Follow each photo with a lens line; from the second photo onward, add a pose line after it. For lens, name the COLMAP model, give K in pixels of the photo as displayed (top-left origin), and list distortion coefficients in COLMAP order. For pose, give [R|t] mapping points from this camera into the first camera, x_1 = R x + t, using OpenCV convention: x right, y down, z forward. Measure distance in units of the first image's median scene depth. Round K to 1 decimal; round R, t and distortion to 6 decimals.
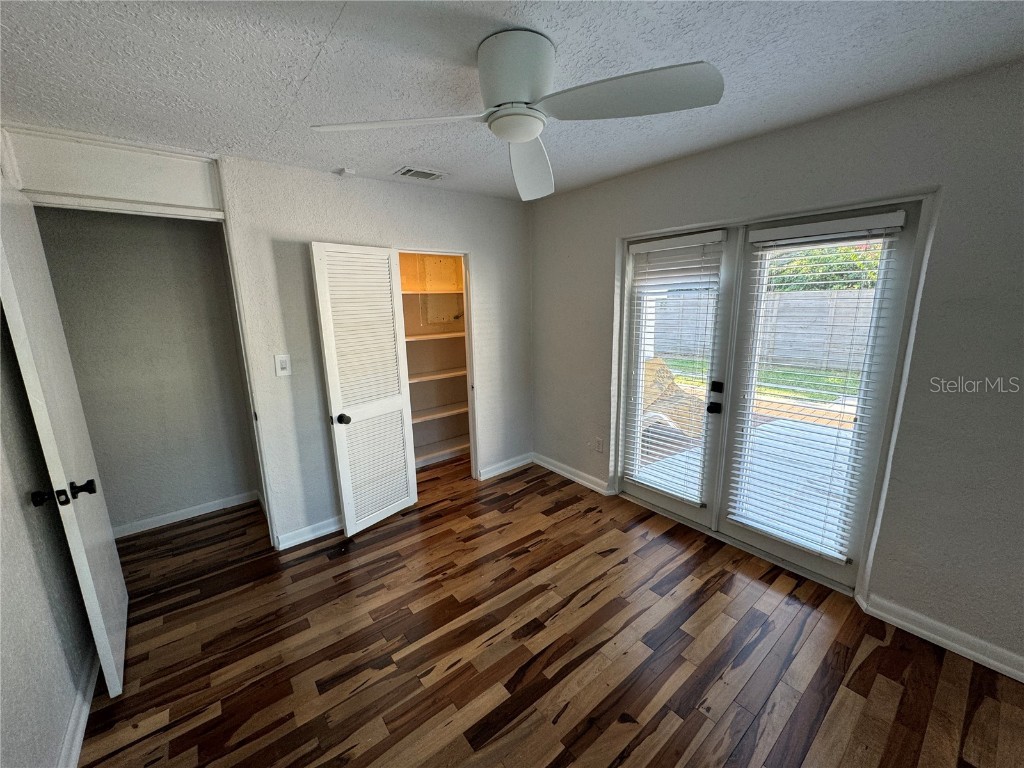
lens RADIAL K [[405.9, 0, 510.5], [0, 405.9, 381.5], [0, 0, 1]] dist [-0.001105, -0.000047]
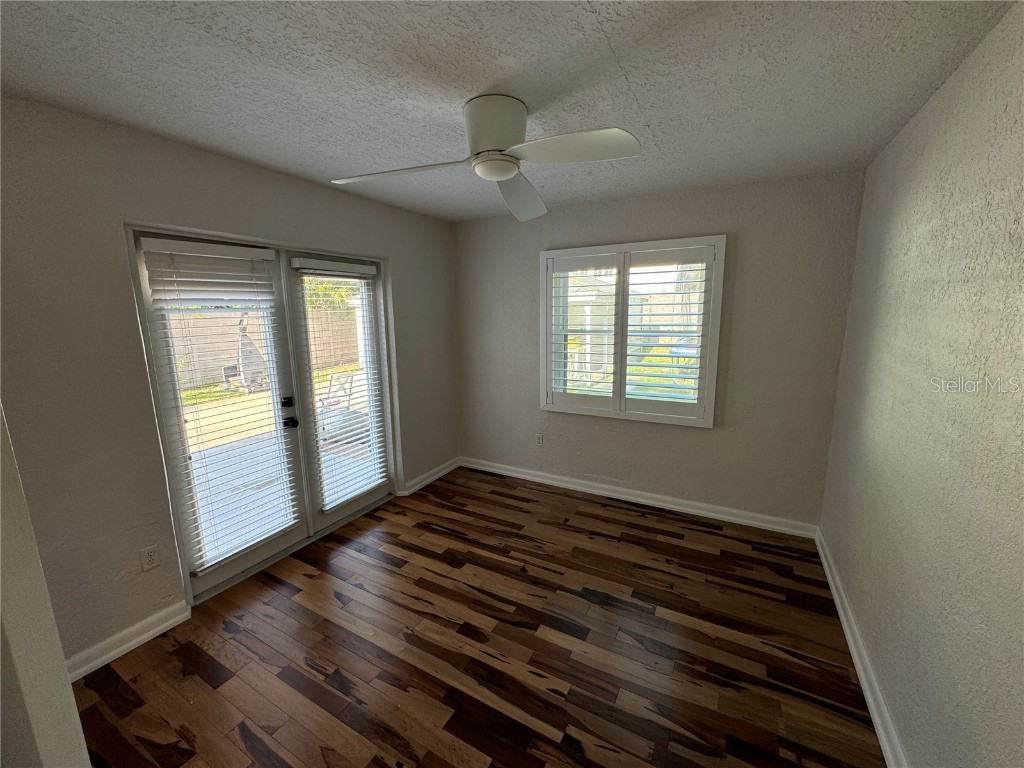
lens RADIAL K [[405.9, 0, 515.3], [0, 405.9, 378.5], [0, 0, 1]] dist [-0.001105, -0.000047]
pose [[-0.388193, -0.130513, 0.912290, -0.773542], [0.200307, 0.954306, 0.221758, -0.188117], [-0.899546, 0.268823, -0.344312, 0.992400]]
